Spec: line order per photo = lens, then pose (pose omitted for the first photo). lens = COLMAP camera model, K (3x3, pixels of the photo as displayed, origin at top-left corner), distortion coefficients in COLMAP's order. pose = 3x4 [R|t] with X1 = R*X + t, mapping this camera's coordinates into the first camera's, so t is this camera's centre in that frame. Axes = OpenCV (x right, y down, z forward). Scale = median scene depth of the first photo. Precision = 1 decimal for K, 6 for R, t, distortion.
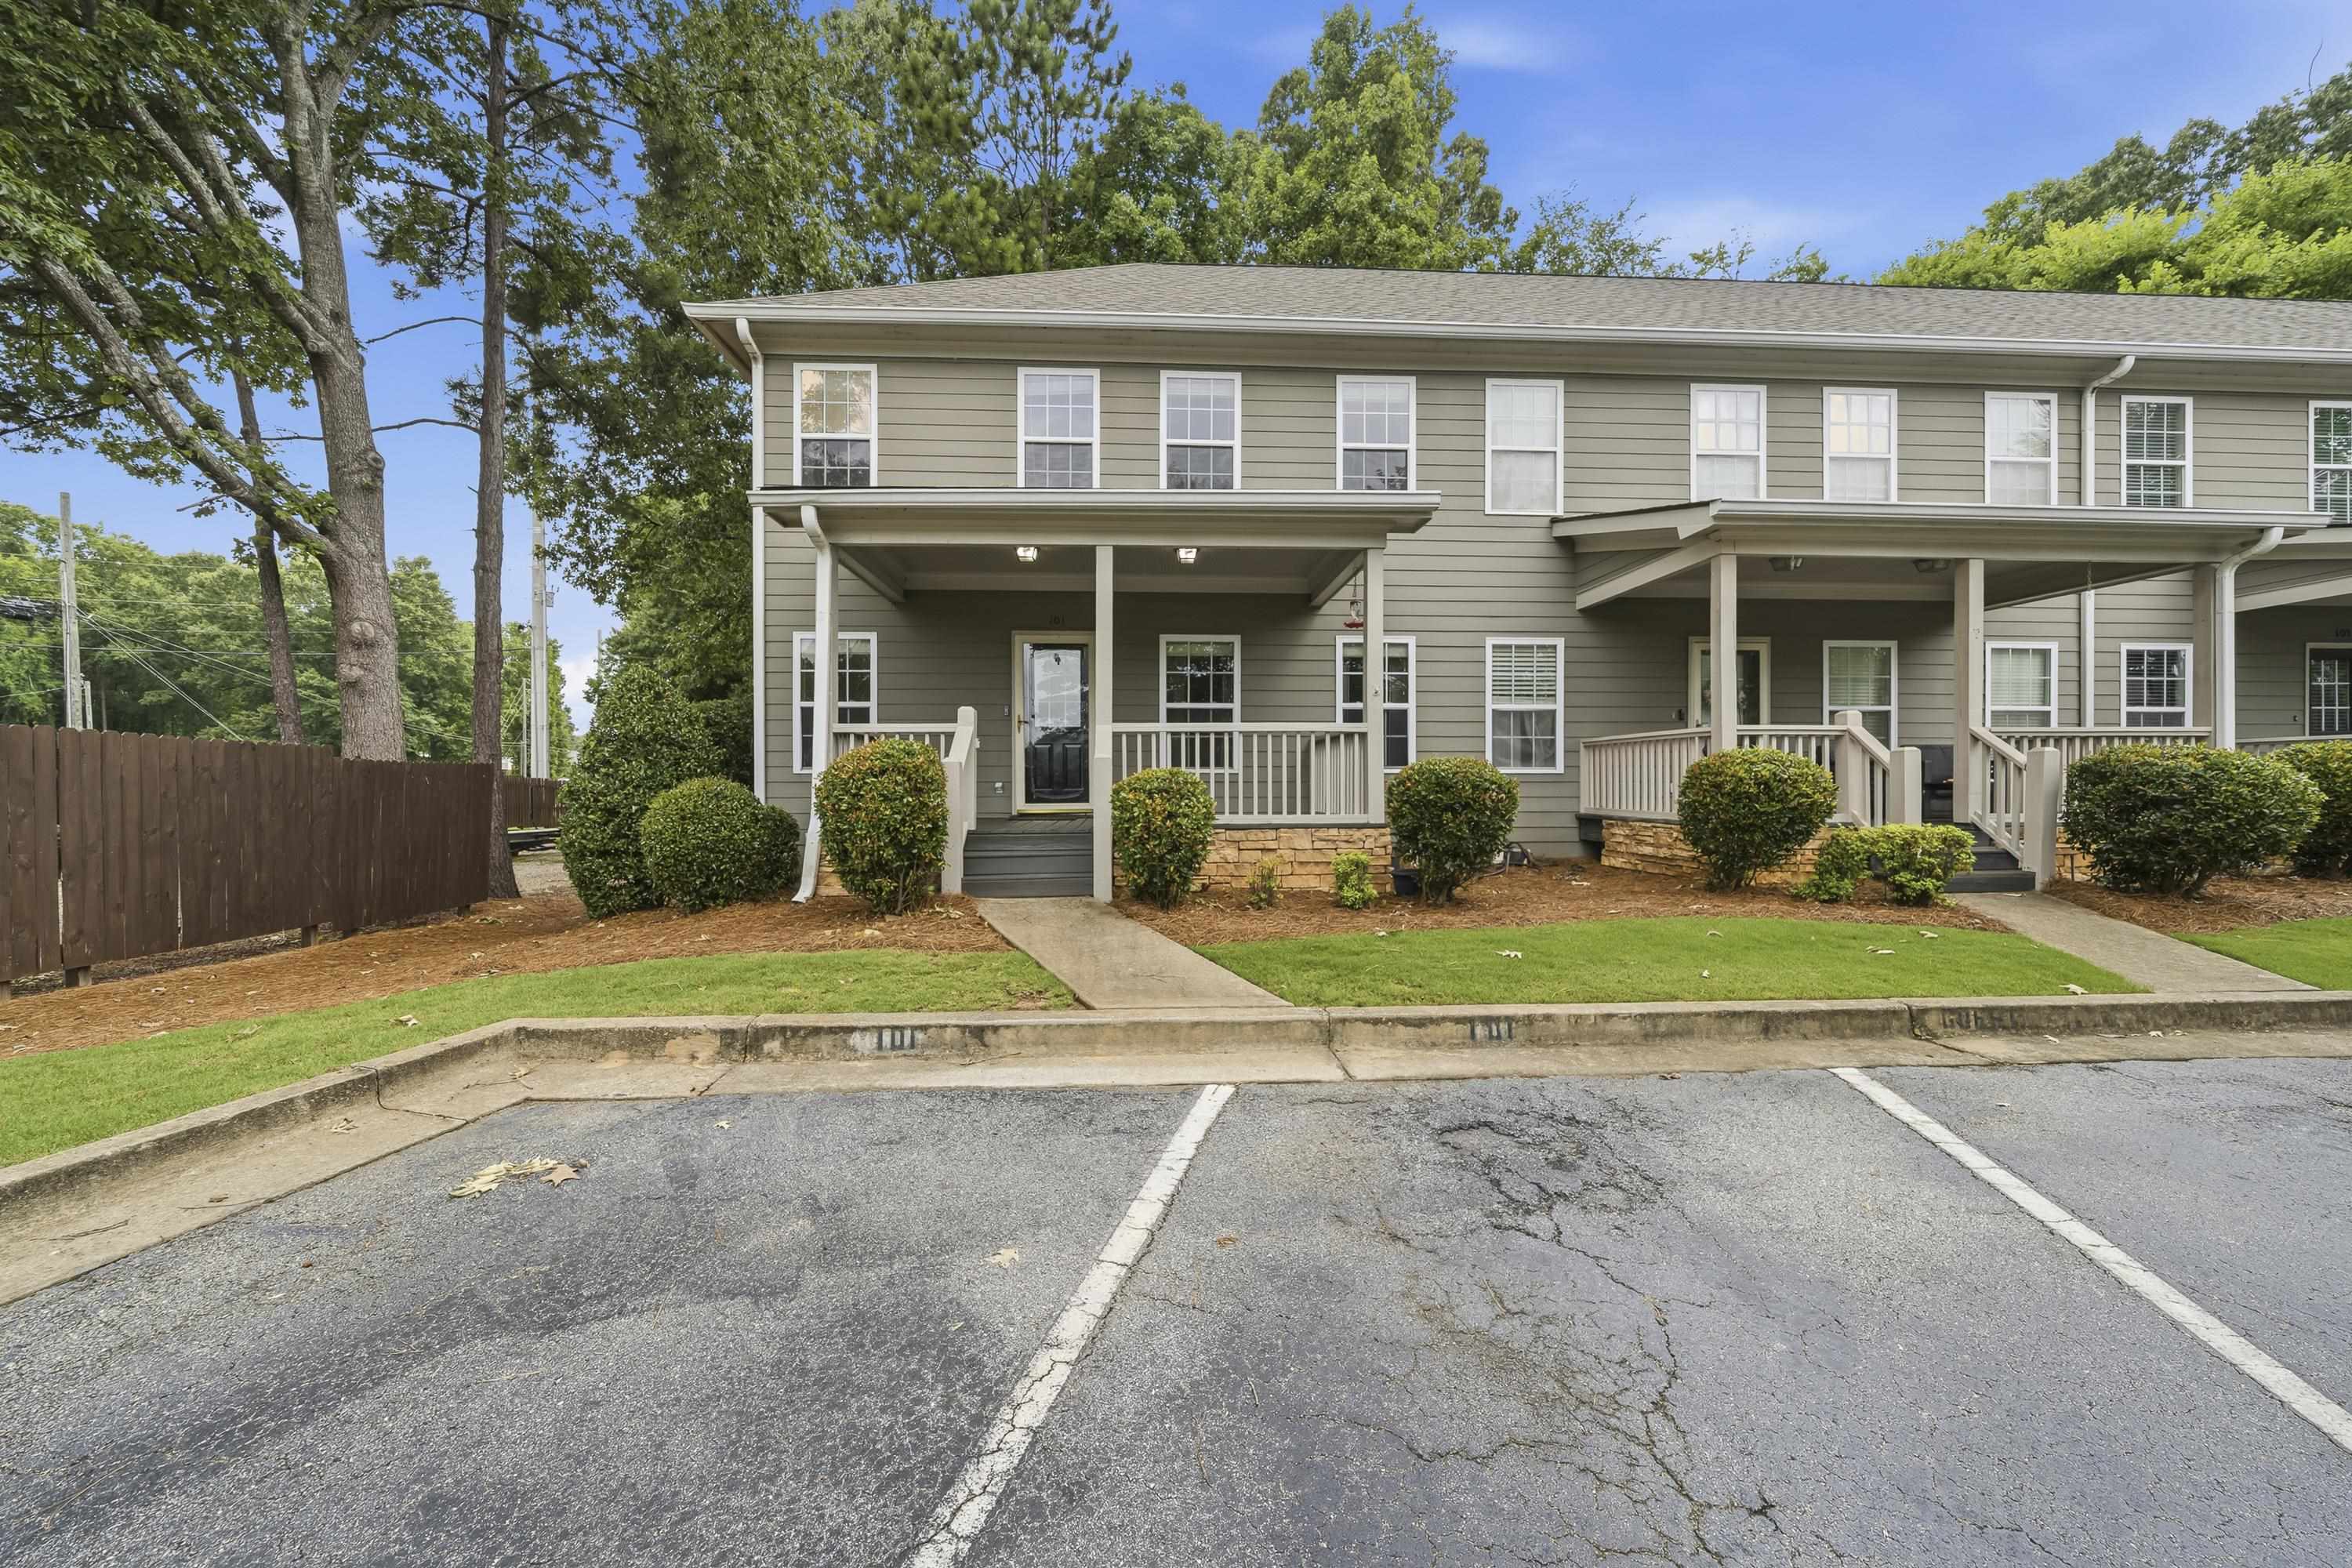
lens RADIAL K [[837.3, 0, 1176.5], [0, 837.3, 794.9], [0, 0, 1]] dist [-0.005370, -0.000013]
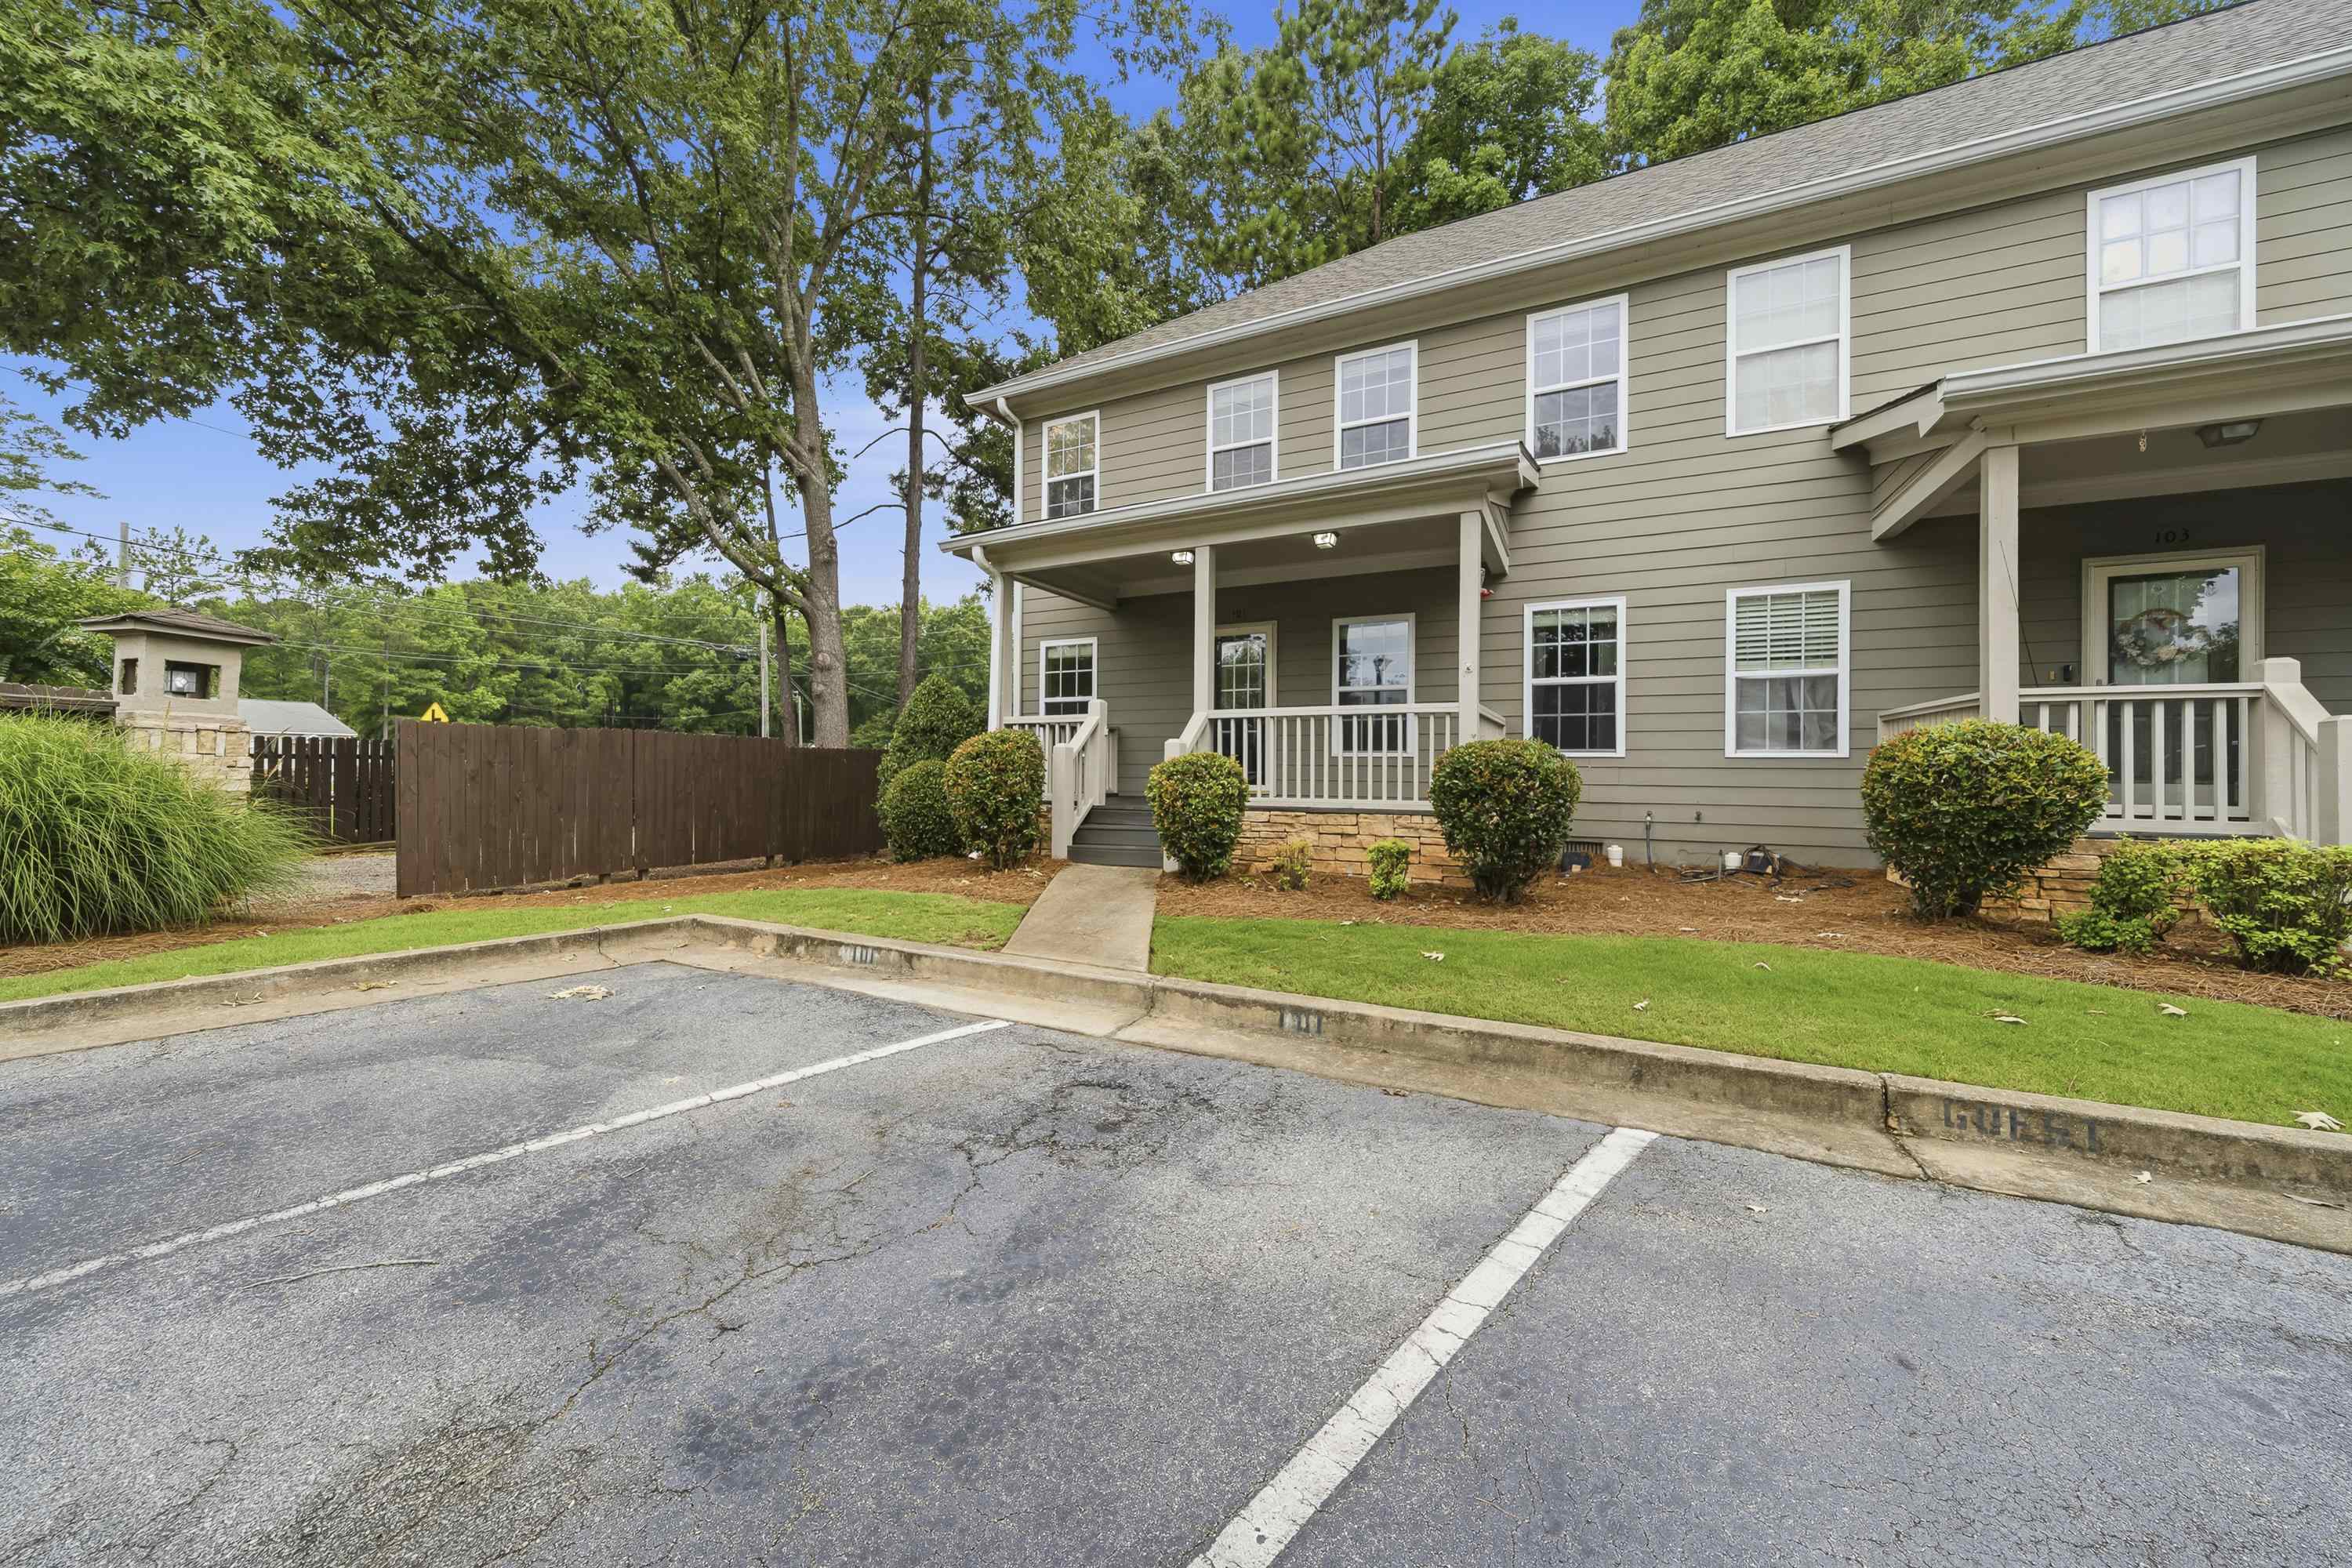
lens RADIAL K [[837.3, 0, 1175.5], [0, 837.3, 770.1], [0, 0, 1]] dist [-0.005370, -0.000013]
pose [[0.866257, 0.008626, -0.499524, 0.470583], [-0.013098, 0.999899, -0.005447, -0.002489], [0.499427, 0.011261, 0.866283, 0.051709]]
